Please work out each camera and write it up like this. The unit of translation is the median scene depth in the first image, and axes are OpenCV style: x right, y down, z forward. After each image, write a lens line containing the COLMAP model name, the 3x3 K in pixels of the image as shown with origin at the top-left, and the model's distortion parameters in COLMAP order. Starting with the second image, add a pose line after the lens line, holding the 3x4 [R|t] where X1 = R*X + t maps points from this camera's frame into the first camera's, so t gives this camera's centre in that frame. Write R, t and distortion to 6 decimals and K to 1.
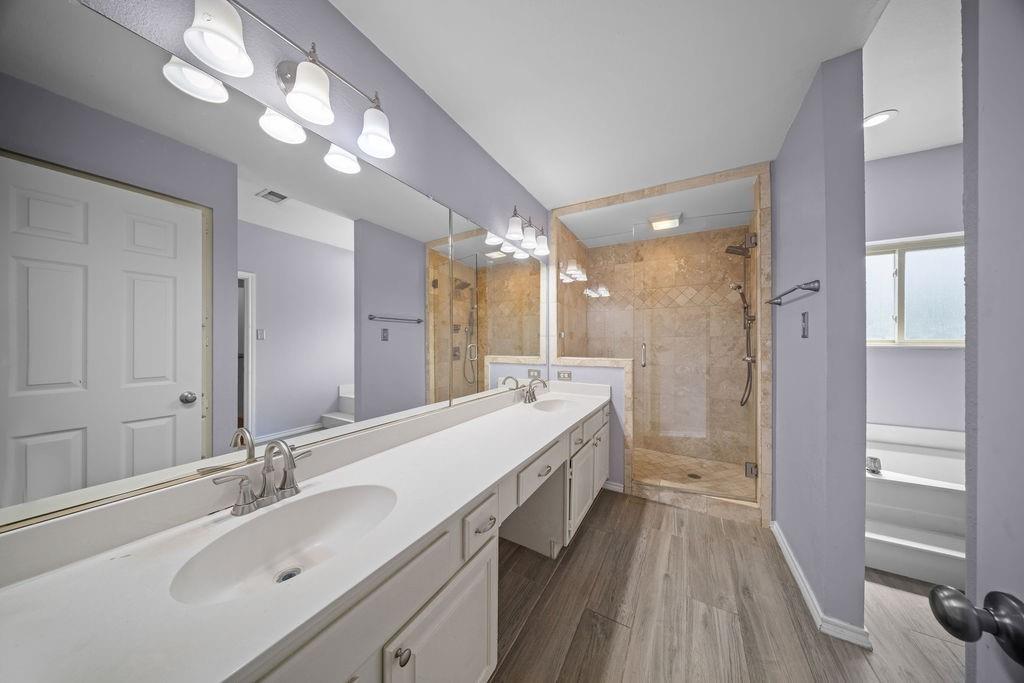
lens RADIAL K [[300.2, 0, 511.9], [0, 300.2, 340.9], [0, 0, 1]] dist [0.003552, -0.001988]
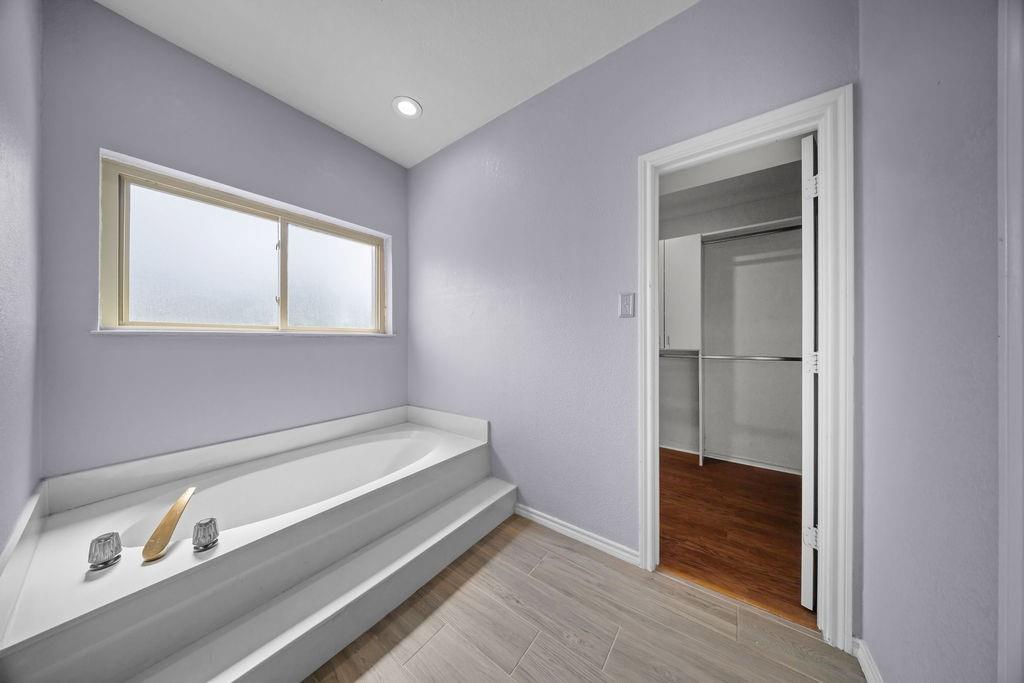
lens RADIAL K [[300.2, 0, 508.6], [0, 300.2, 338.3], [0, 0, 1]] dist [0.003552, -0.001988]
pose [[0.116945, 0.004489, 0.993128, 0.525062], [-0.003721, 0.999985, -0.004082, 0.031772], [-0.993131, -0.003218, 0.116960, 0.268838]]
